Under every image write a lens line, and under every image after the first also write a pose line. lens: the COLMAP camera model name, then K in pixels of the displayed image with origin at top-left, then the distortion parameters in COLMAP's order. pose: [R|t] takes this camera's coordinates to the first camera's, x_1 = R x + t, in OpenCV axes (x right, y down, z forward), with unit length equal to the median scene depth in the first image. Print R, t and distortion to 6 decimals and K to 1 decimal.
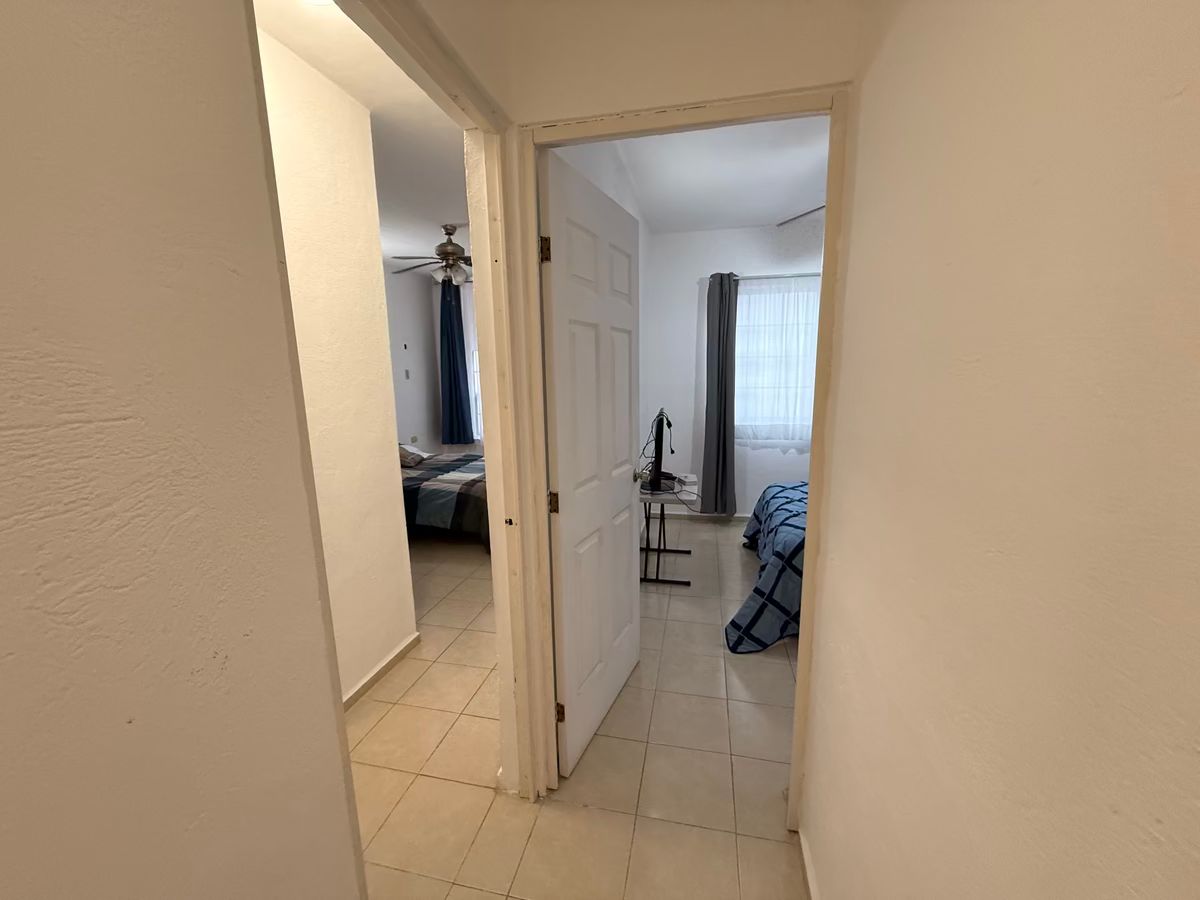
lens RADIAL K [[476.6, 0, 597.6], [0, 476.6, 453.7], [0, 0, 1]] dist [-0.002109, -0.000251]
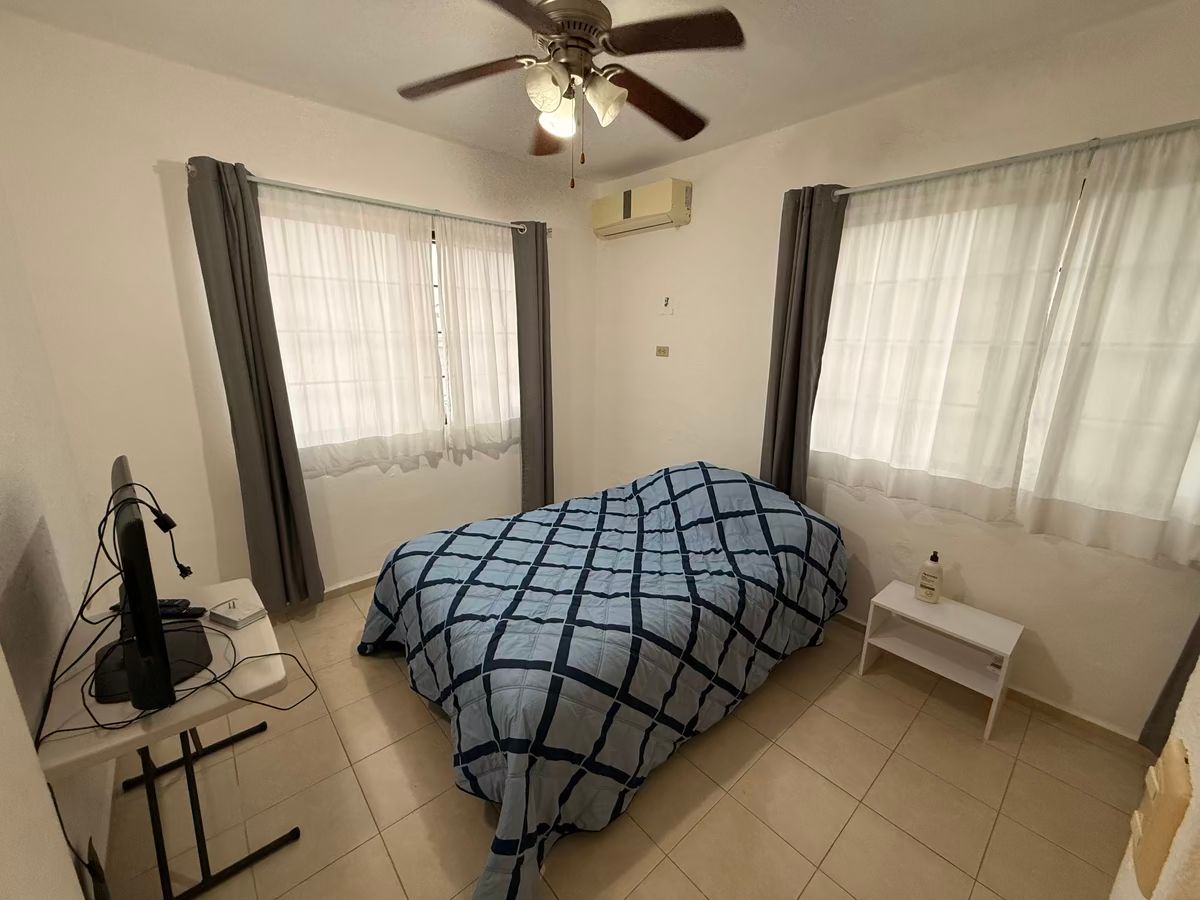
lens RADIAL K [[476.6, 0, 597.6], [0, 476.6, 453.7], [0, 0, 1]] dist [-0.002109, -0.000251]
pose [[0.591914, -0.169796, 0.787913, 0.051296], [0.116970, 0.985306, 0.124461, -0.090382], [-0.797469, 0.018492, 0.603077, 0.385399]]
